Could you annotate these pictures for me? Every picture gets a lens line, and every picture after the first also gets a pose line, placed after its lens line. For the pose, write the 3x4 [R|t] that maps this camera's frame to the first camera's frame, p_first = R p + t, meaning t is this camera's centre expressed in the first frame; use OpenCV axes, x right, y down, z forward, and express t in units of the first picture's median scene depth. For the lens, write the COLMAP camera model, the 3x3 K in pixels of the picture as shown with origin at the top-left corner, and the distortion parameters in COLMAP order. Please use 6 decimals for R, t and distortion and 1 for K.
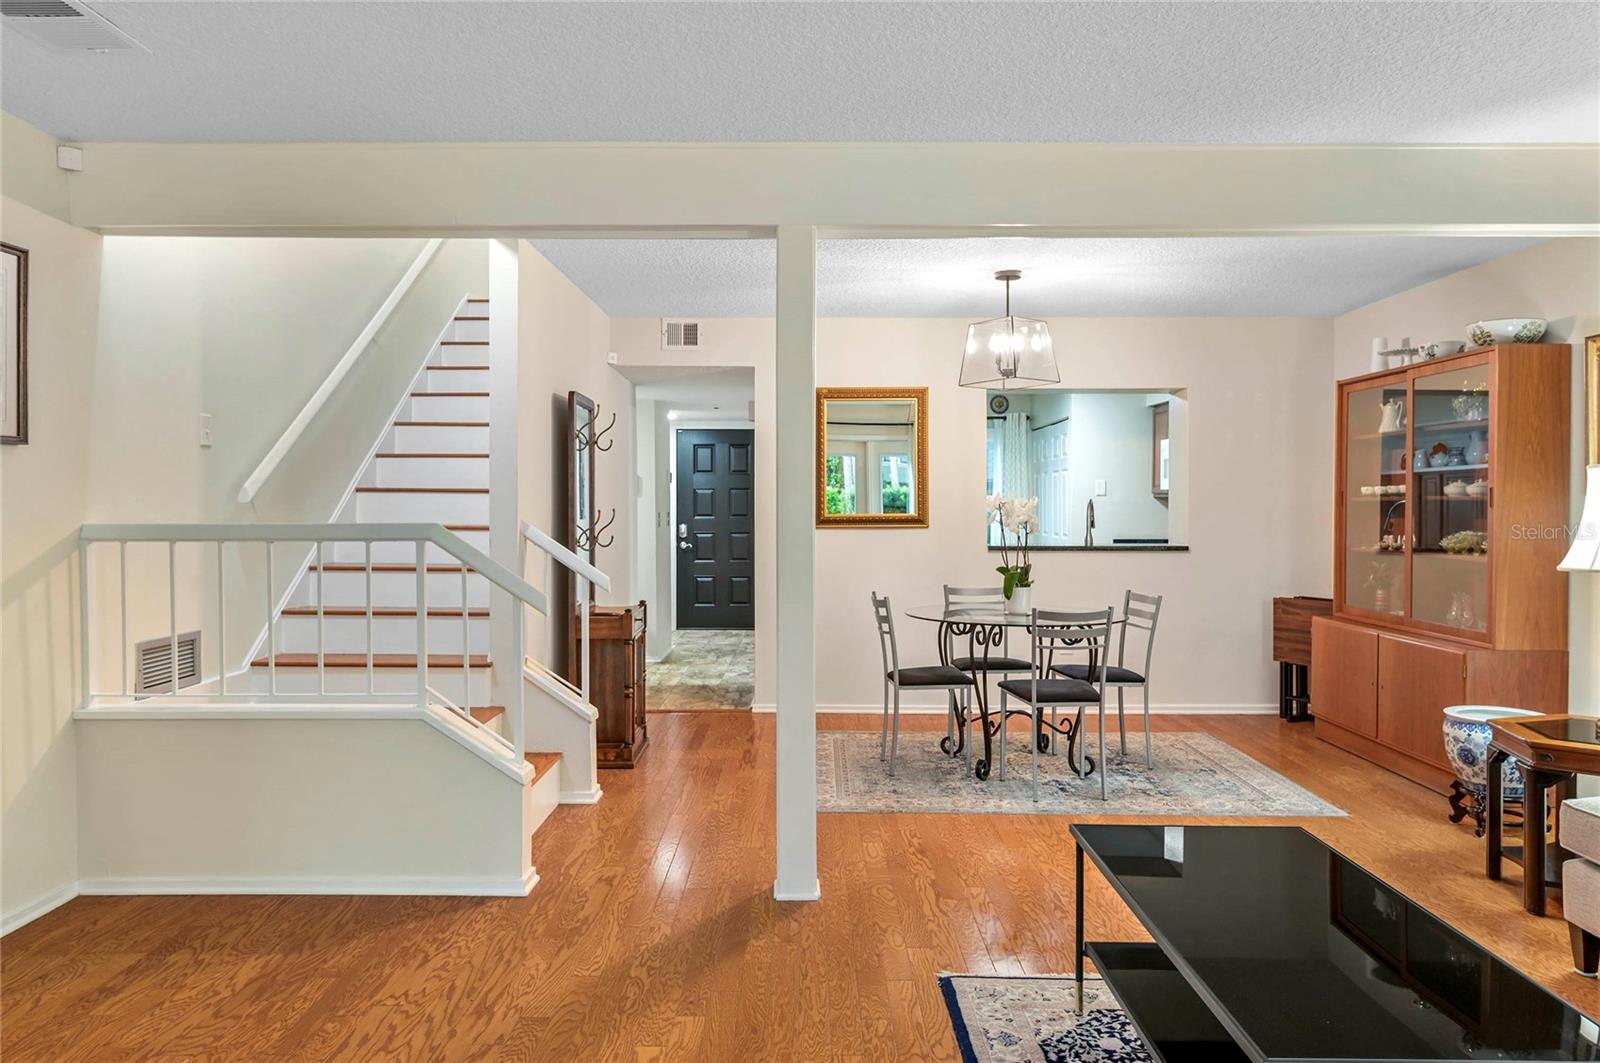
lens RADIAL K [[1081.5, 0, 797.0], [0, 1081.5, 518.6], [0, 0, 1]] dist [0.009588, 0.002602]
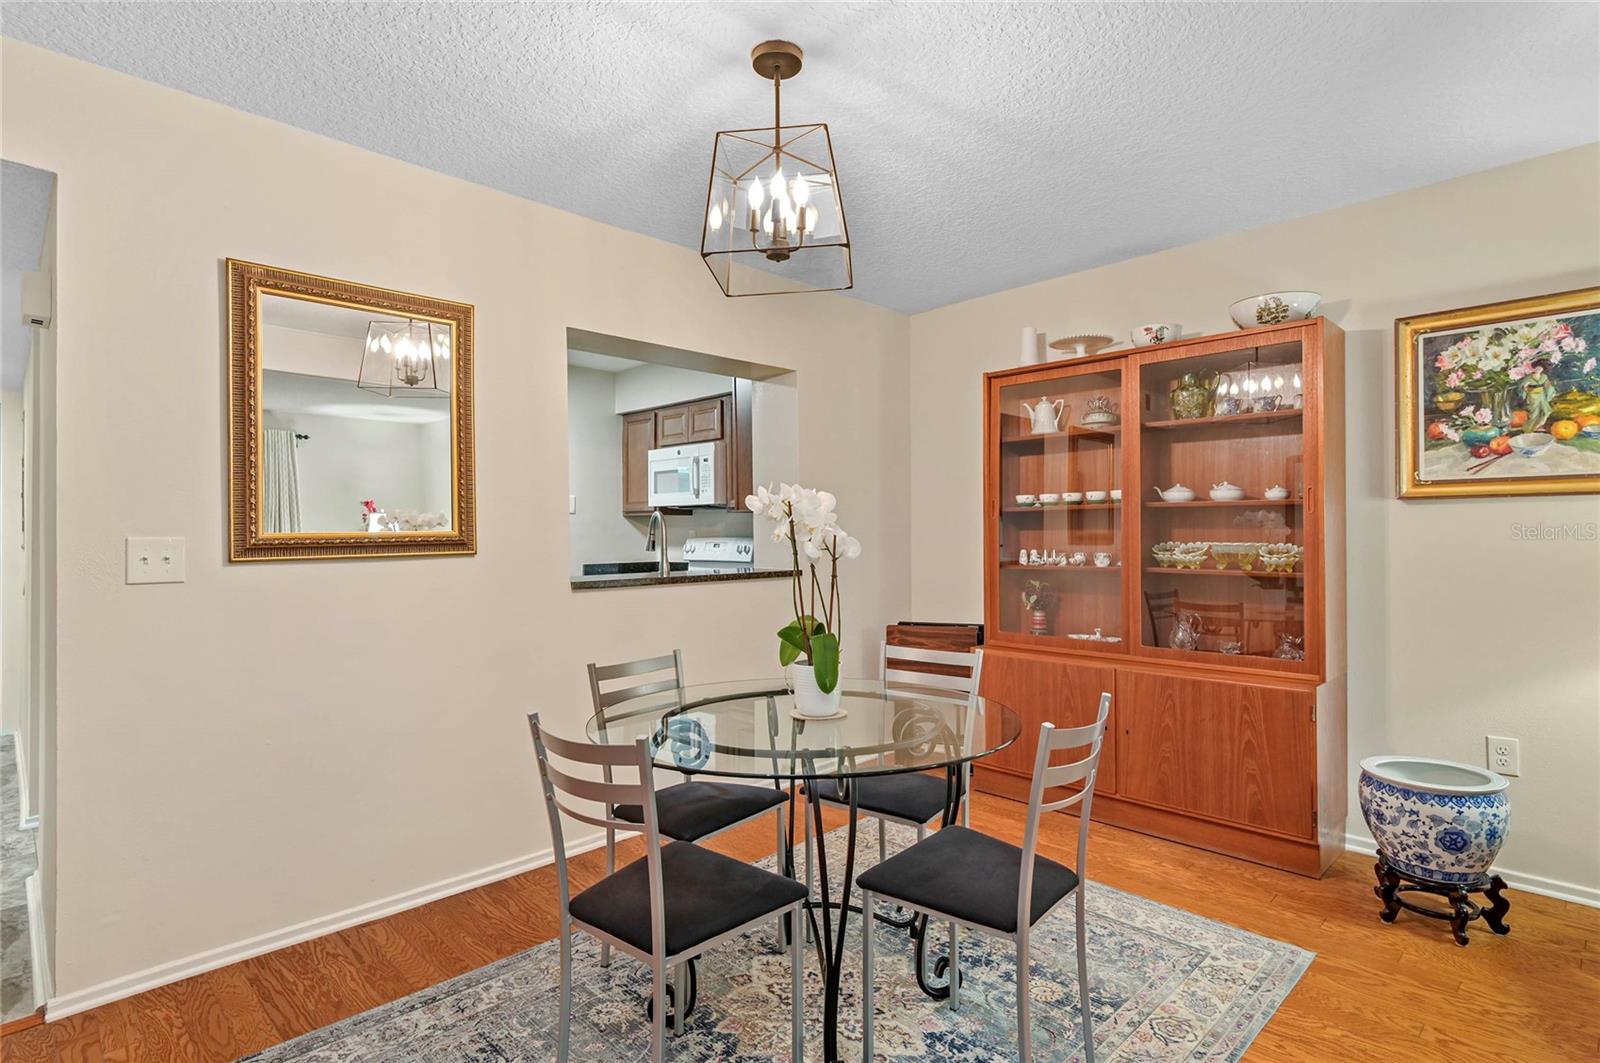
lens RADIAL K [[795.4, 0, 793.2], [0, 795.4, 527.1], [0, 0, 1]] dist [0.015534, 0.000274]
pose [[0.705229, -0.003374, 0.708972, -0.079826], [0.017379, 0.999770, -0.012529, 0.002336], [-0.708767, 0.021157, 0.705125, 0.794243]]
